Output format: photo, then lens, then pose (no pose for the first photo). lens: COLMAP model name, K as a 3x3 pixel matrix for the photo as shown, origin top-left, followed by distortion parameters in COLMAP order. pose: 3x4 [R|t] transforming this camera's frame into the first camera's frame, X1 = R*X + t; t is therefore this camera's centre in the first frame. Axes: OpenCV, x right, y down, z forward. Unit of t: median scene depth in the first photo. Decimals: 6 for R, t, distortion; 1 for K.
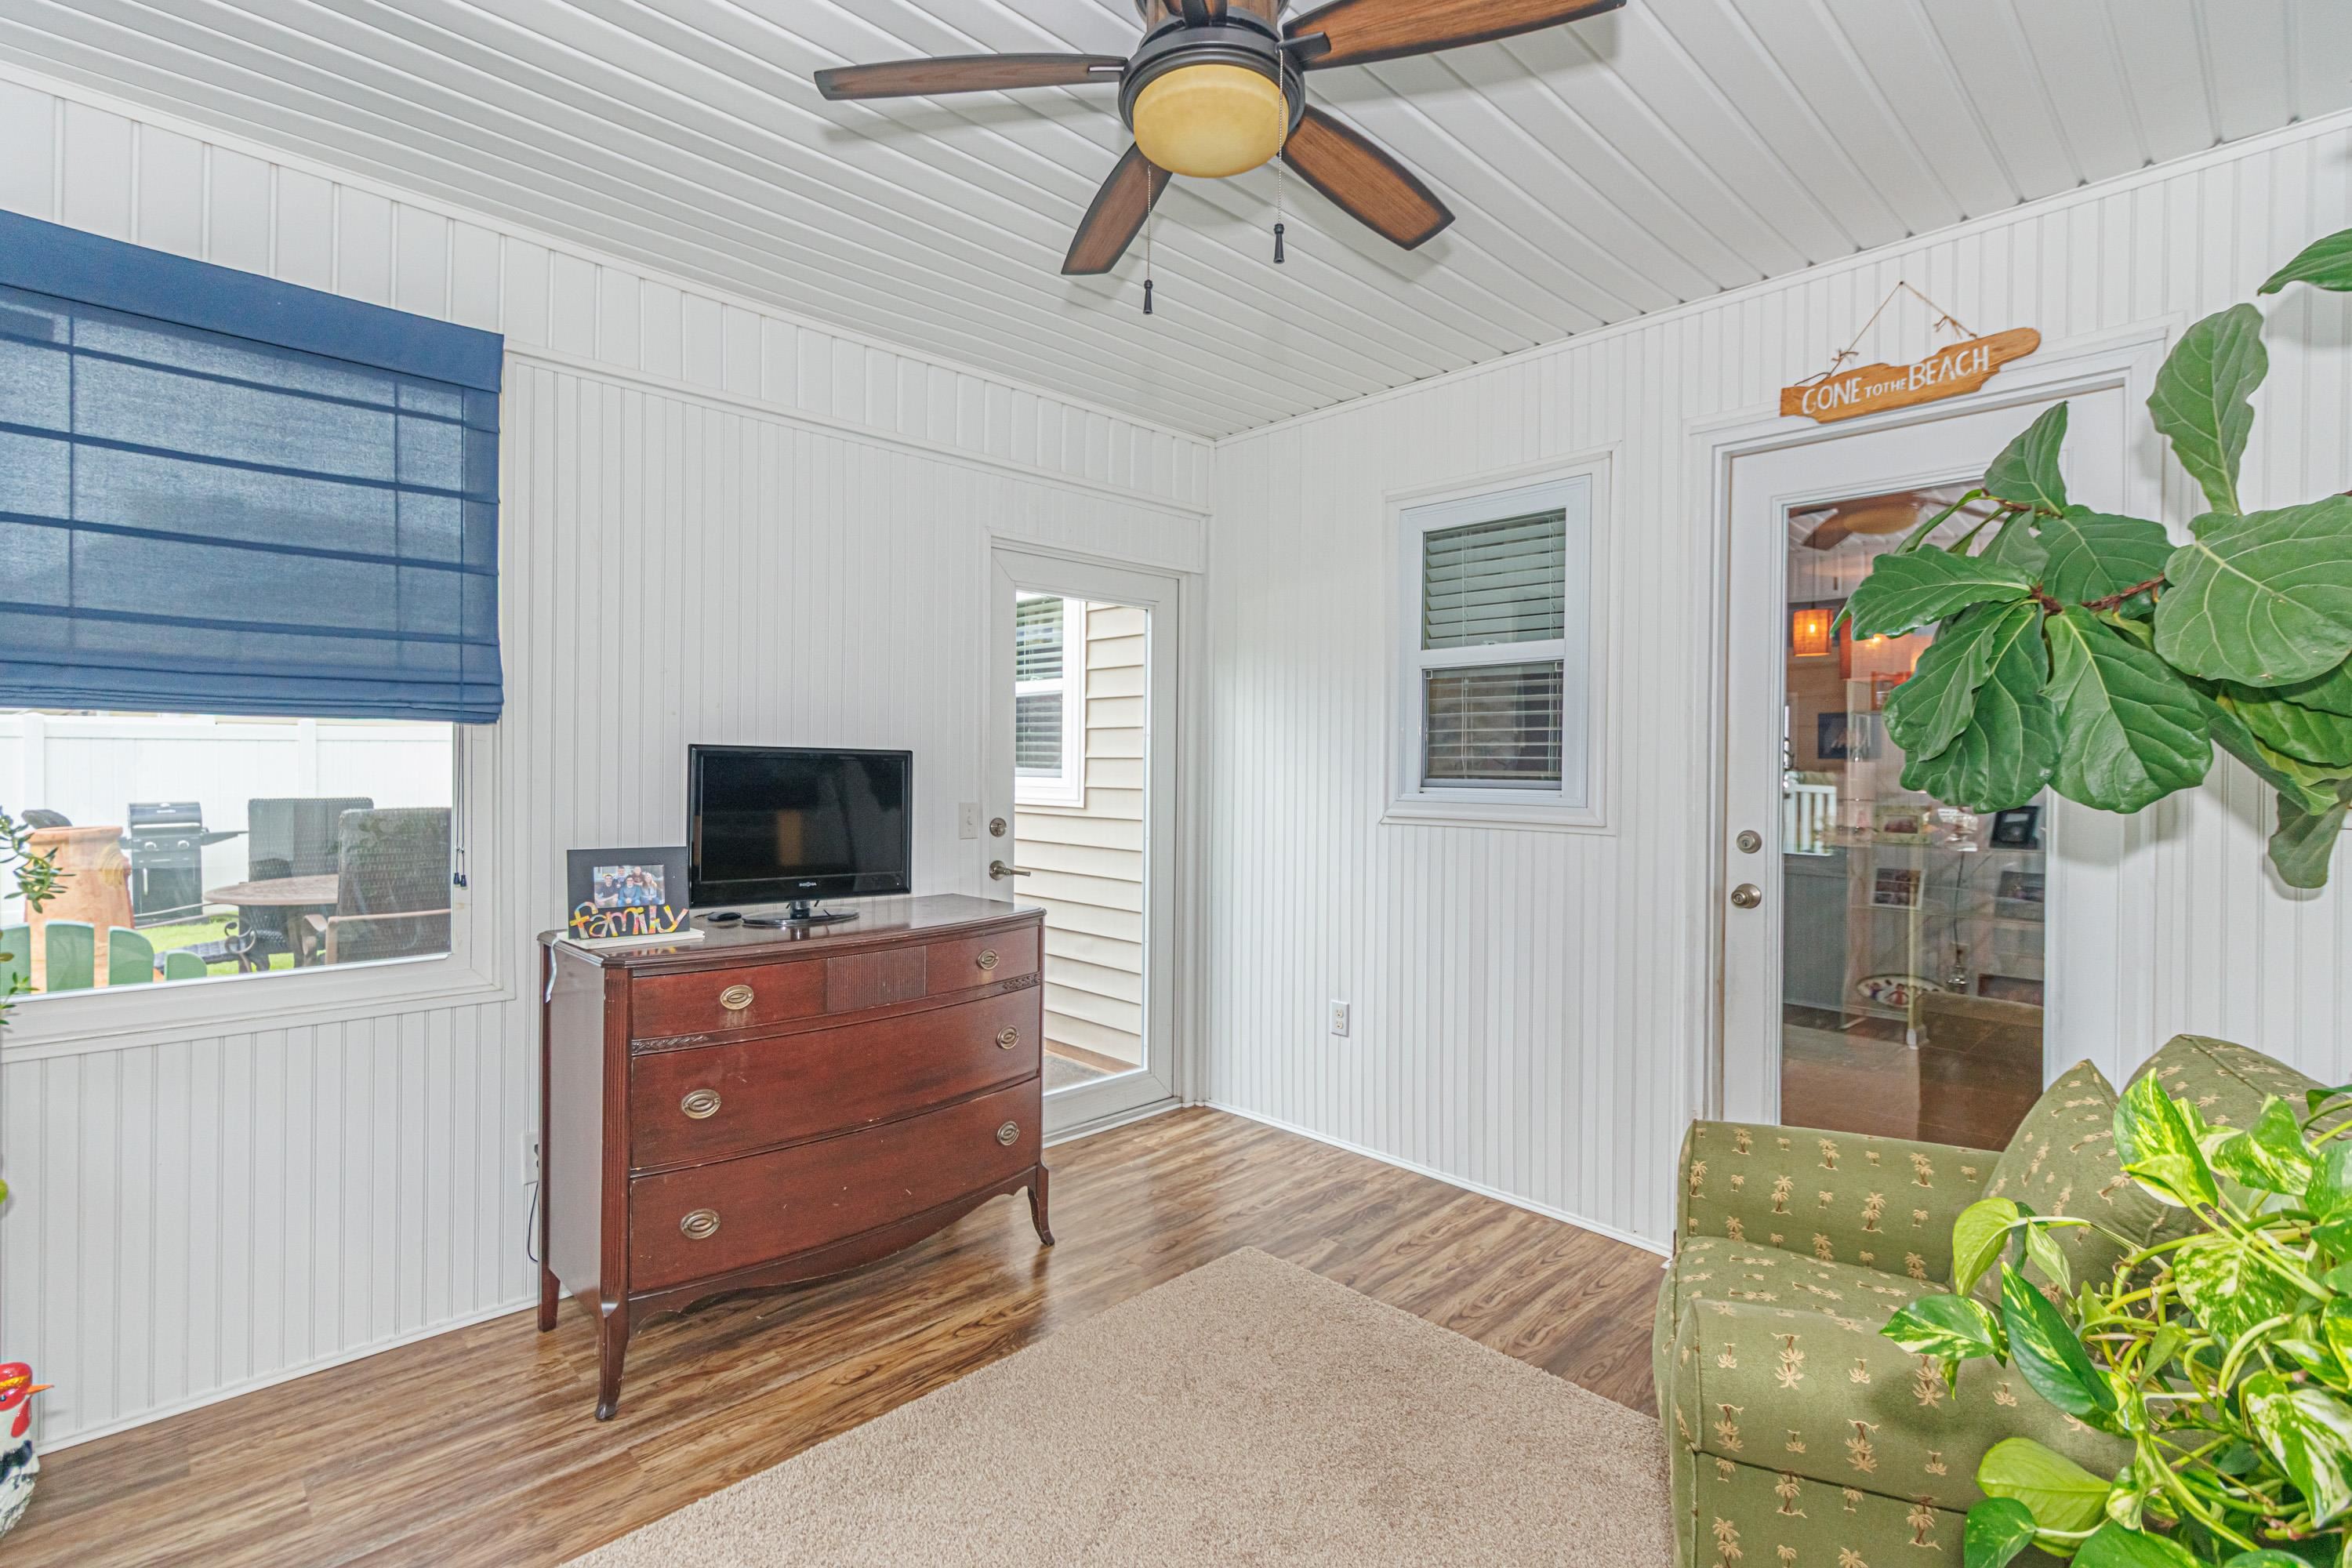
lens RADIAL K [[1096.1, 0, 1173.1], [0, 1096.1, 775.4], [0, 0, 1]] dist [0.000599, 0.000047]
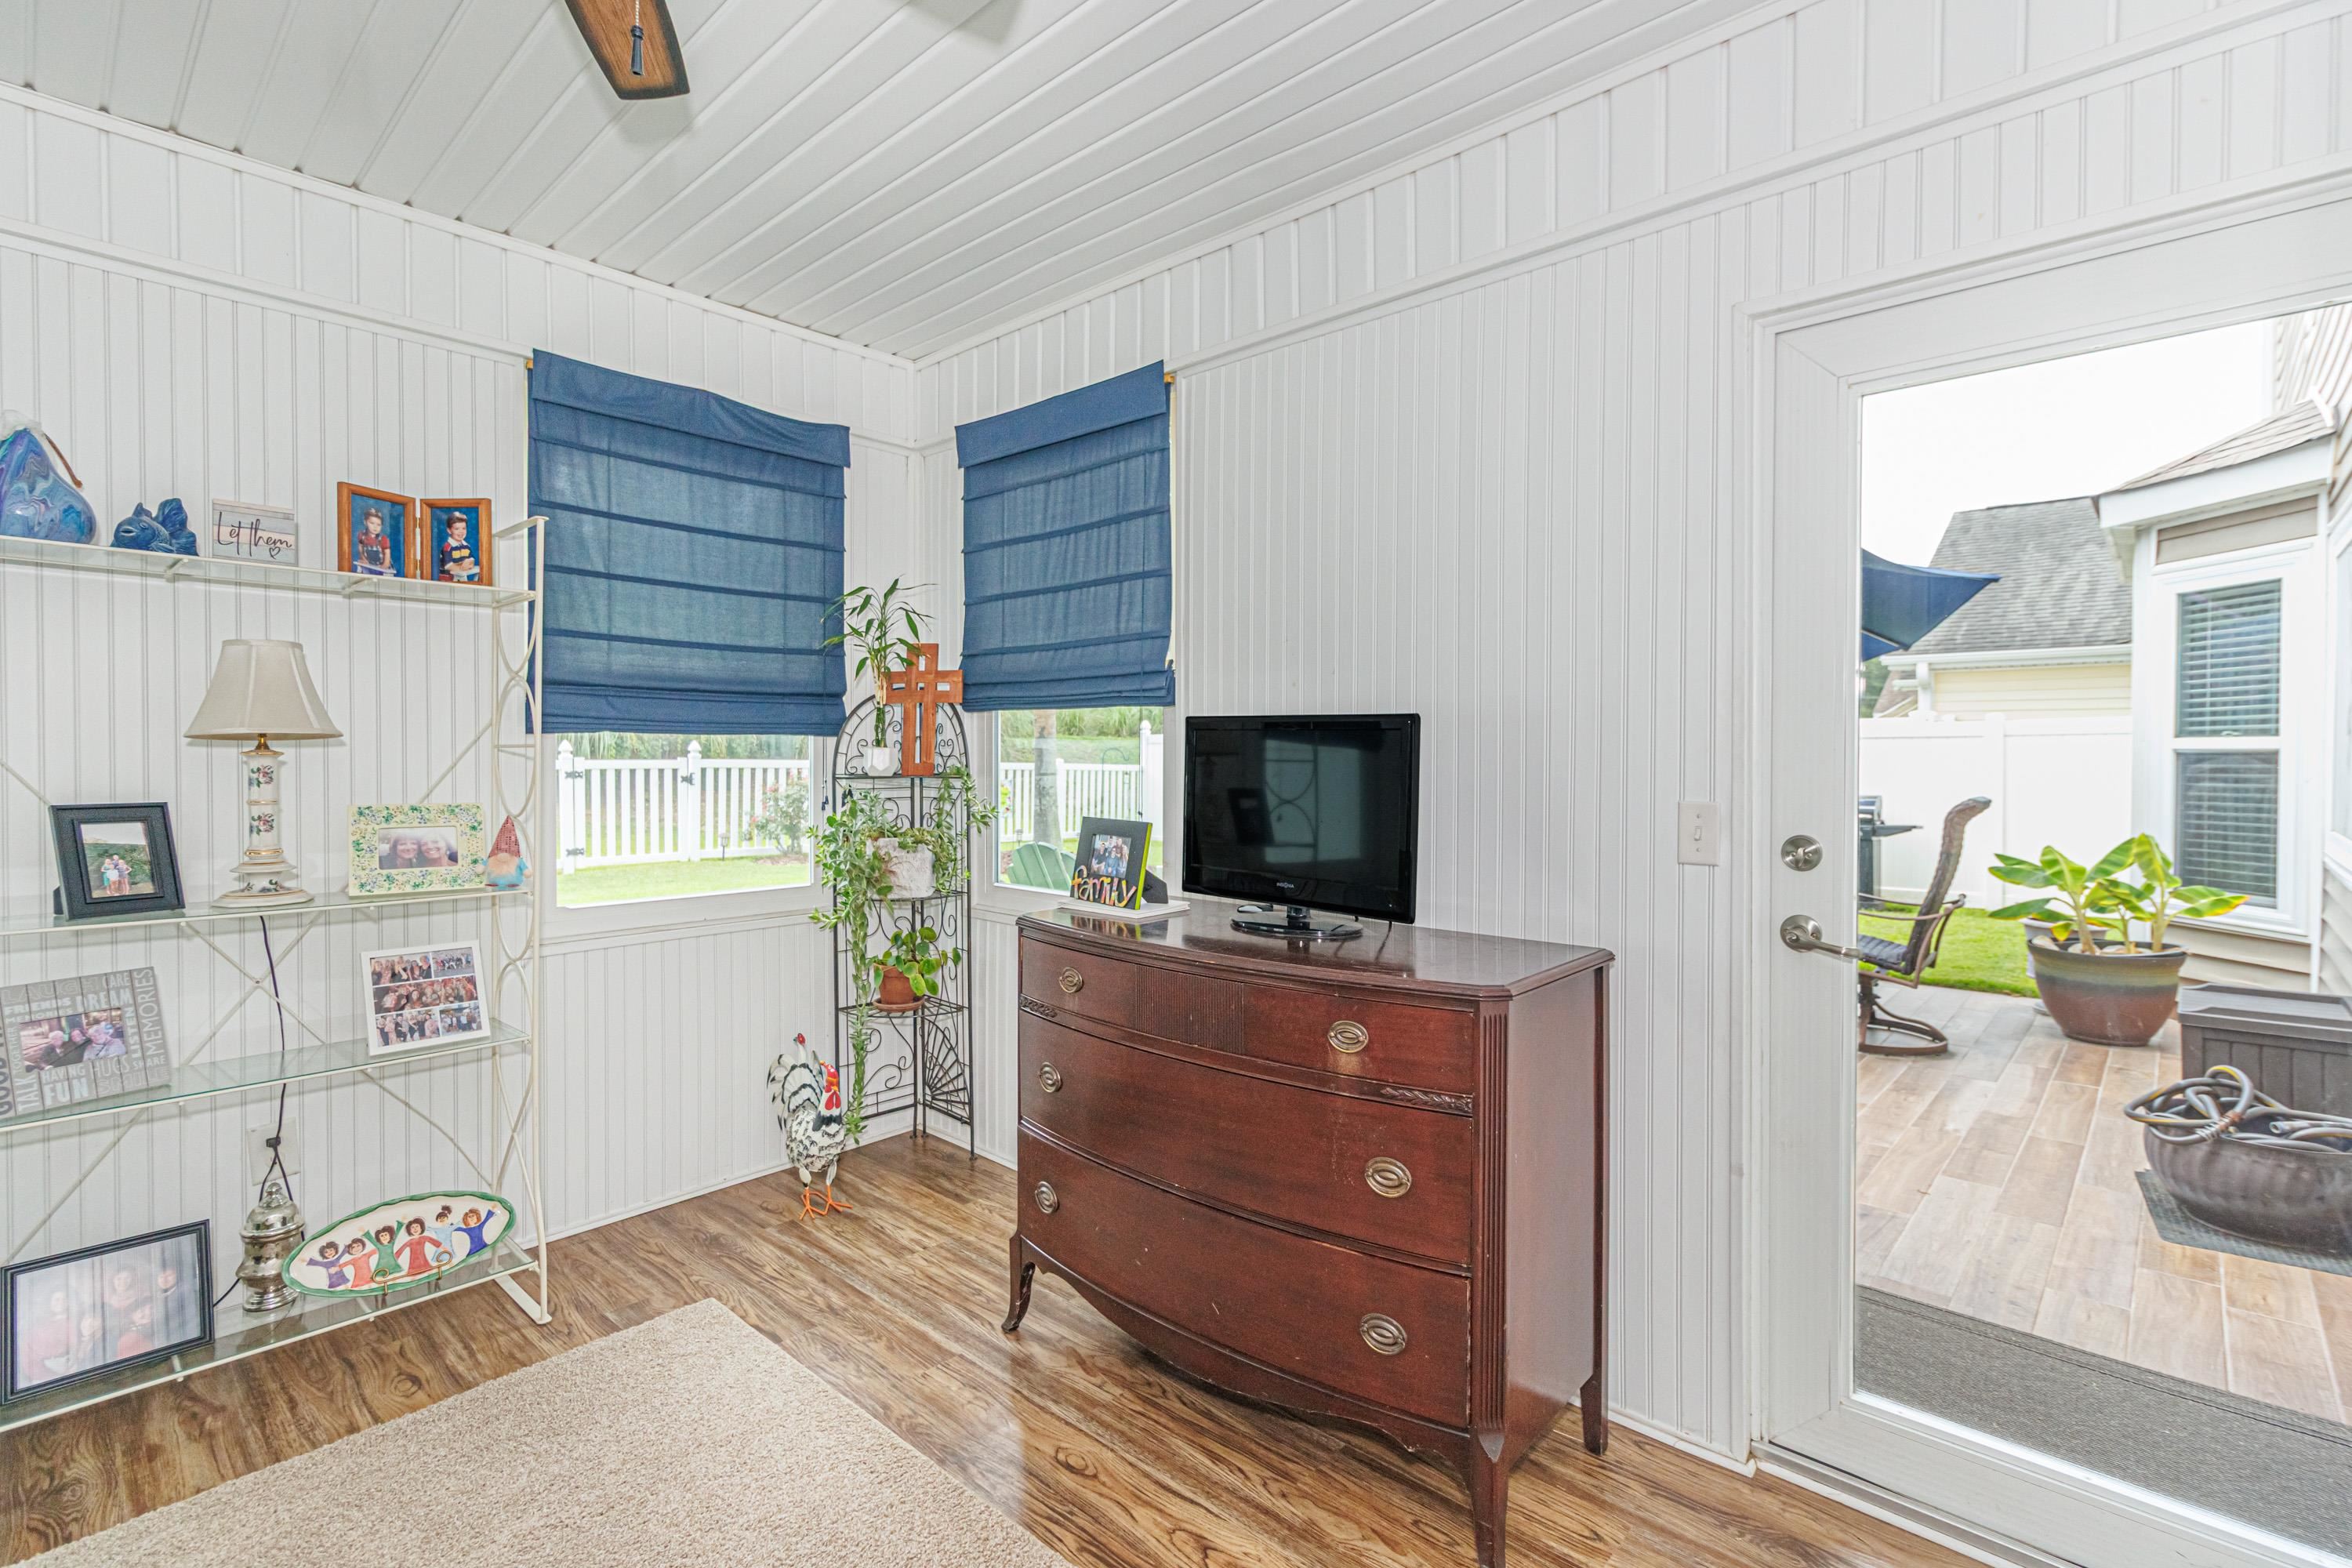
lens RADIAL K [[1096.1, 0, 1183.7], [0, 1096.1, 768.4], [0, 0, 1]] dist [0.000599, 0.000047]
pose [[0.045541, 0.003378, -0.998957, 0.510741], [-0.014357, 0.999893, 0.002727, 0.013640], [0.998859, 0.014218, 0.045584, 0.966845]]
